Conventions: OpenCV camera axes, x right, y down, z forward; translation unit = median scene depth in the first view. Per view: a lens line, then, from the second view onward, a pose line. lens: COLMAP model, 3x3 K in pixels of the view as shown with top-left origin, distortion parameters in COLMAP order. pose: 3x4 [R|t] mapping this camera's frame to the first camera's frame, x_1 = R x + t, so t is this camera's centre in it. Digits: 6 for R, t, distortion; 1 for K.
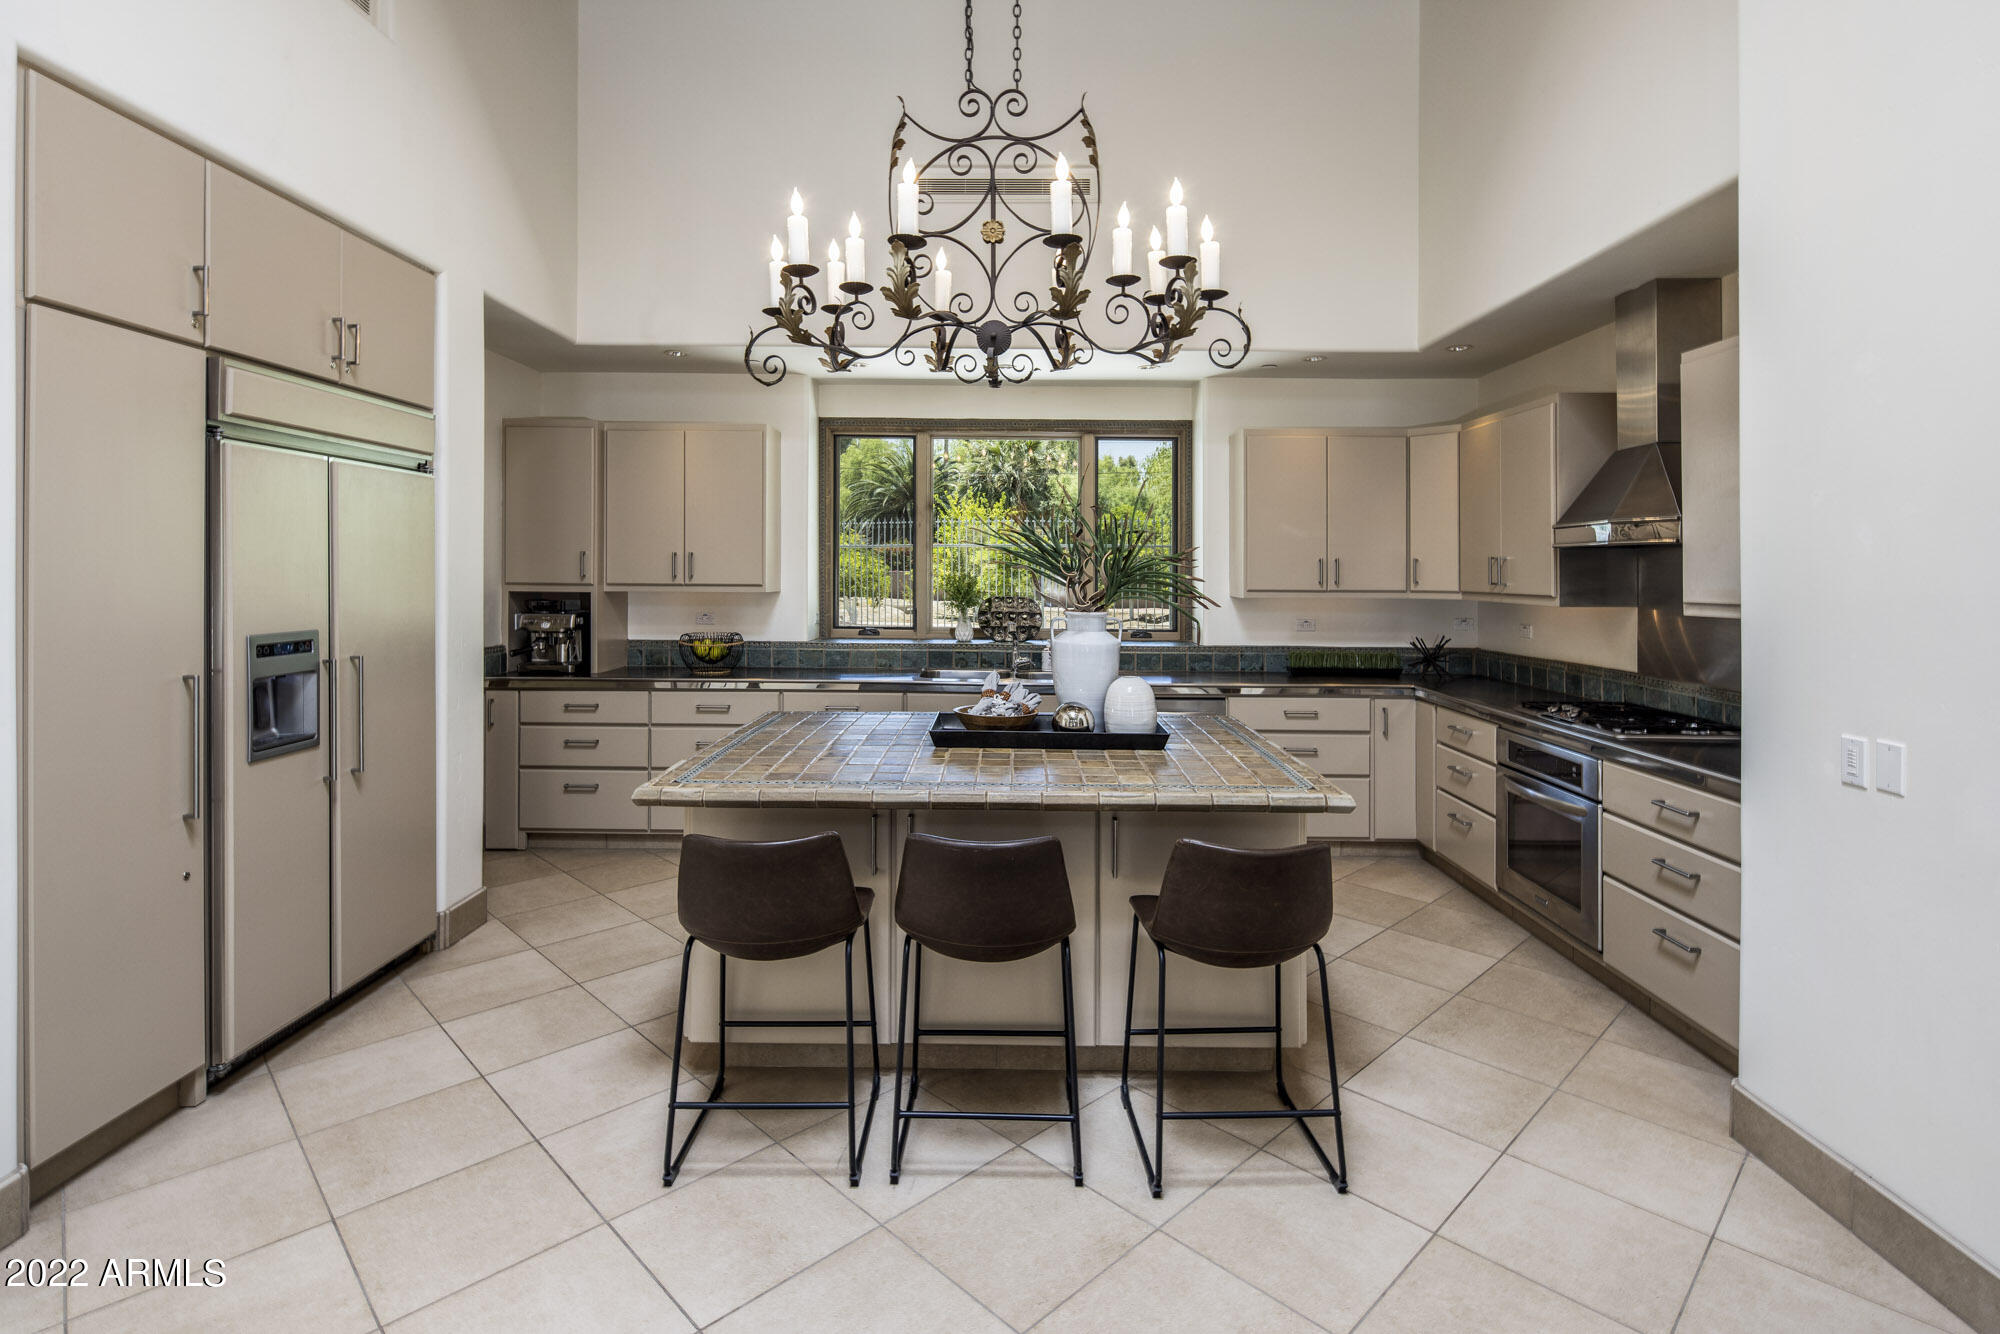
lens RADIAL K [[972.8, 0, 1001.3], [0, 972.8, 581.8], [0, 0, 1]] dist [-0.000295, -0.000482]
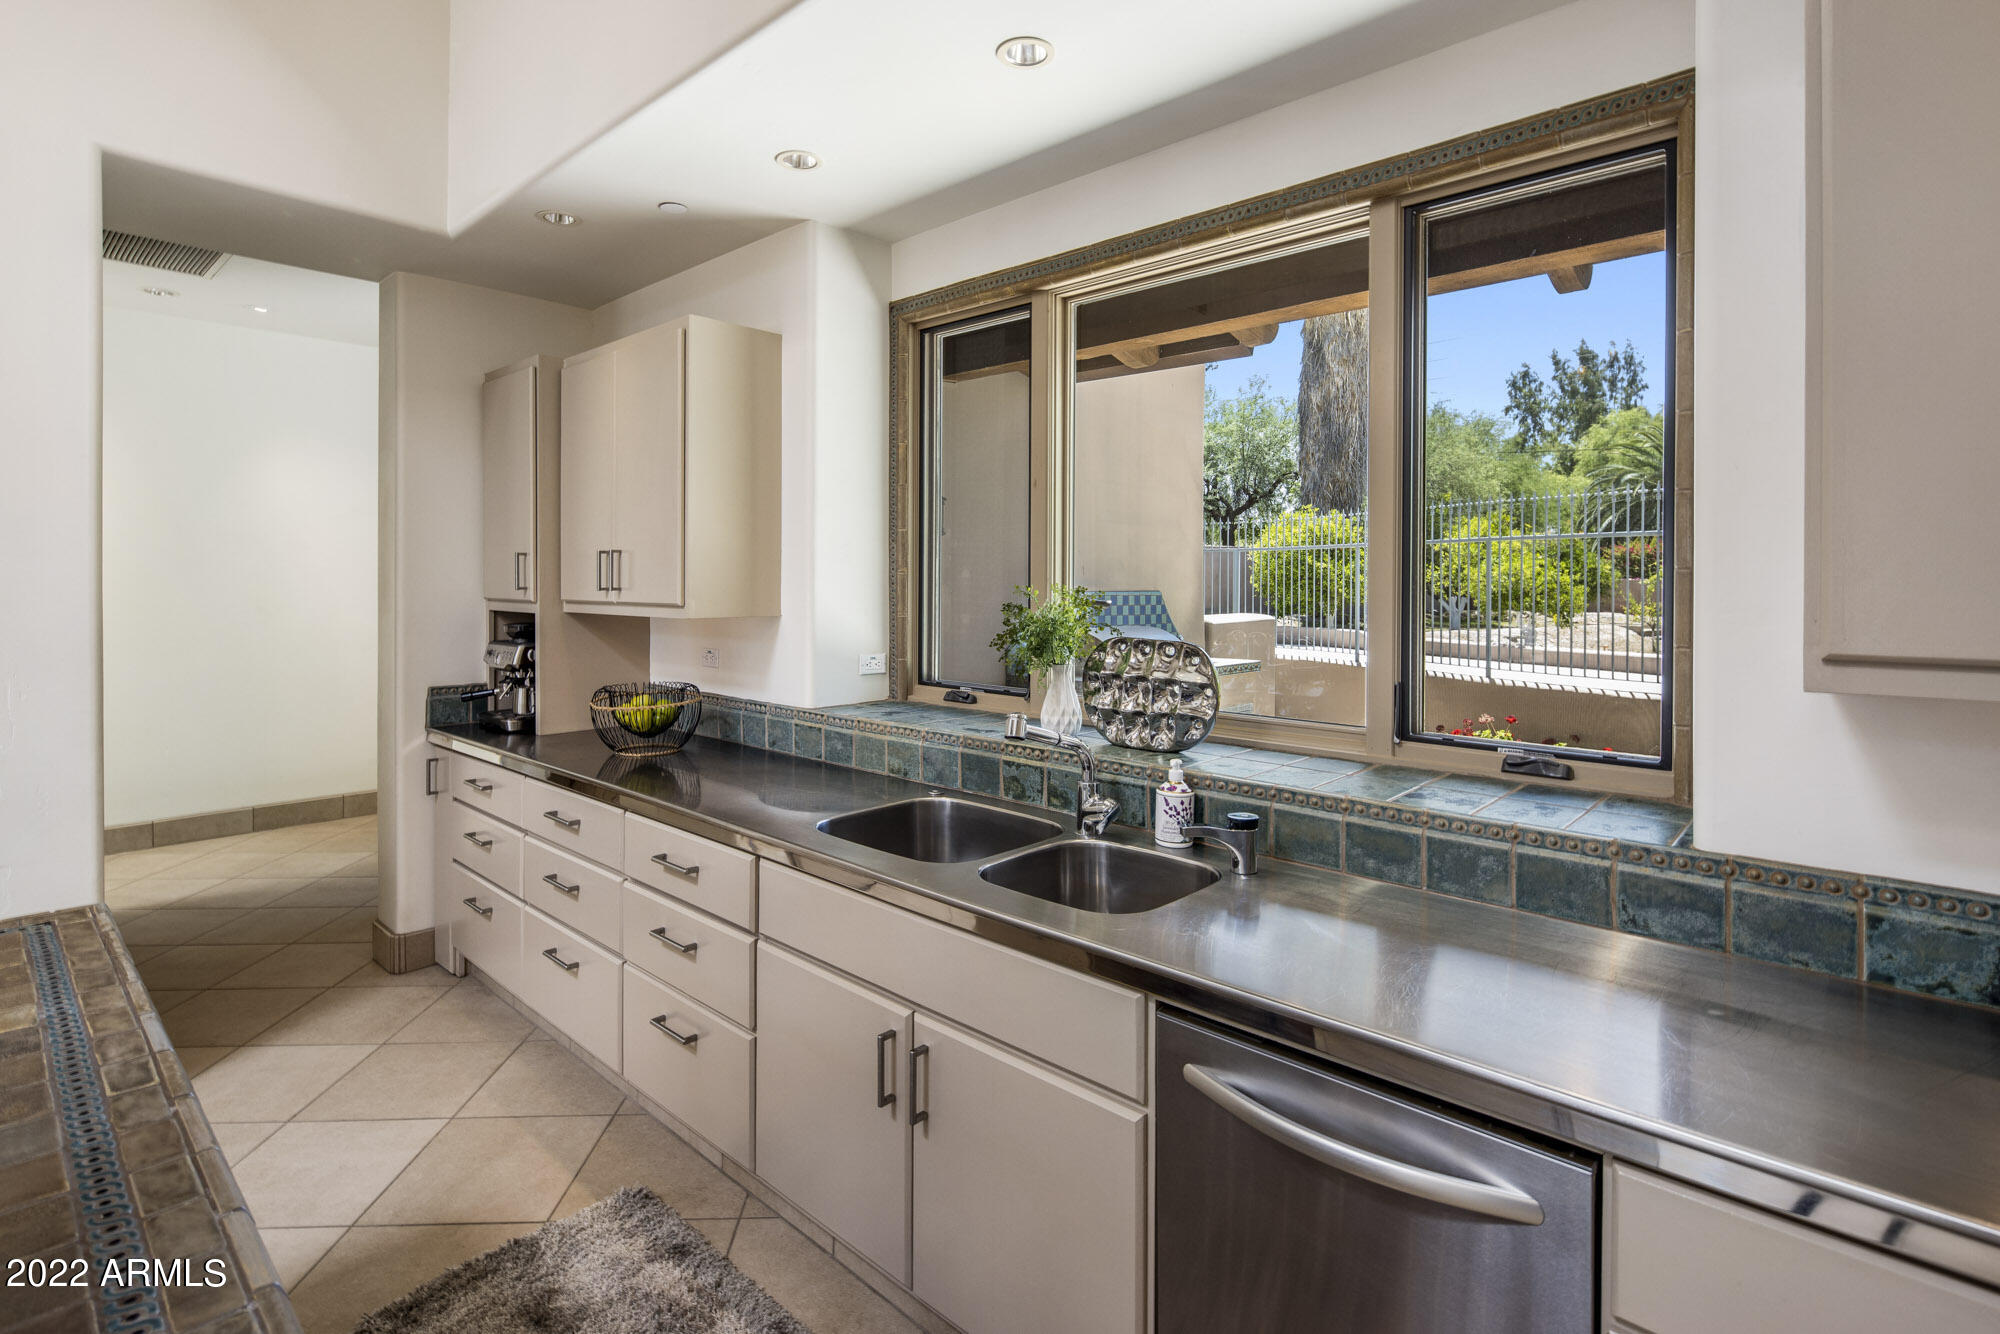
lens RADIAL K [[972.8, 0, 1001.3], [0, 972.8, 581.8], [0, 0, 1]] dist [-0.000295, -0.000482]
pose [[0.737168, -0.003047, -0.675703, 0.248075], [-0.003838, 0.999955, -0.008696, -0.005337], [0.675699, 0.009004, 0.737123, 0.671147]]
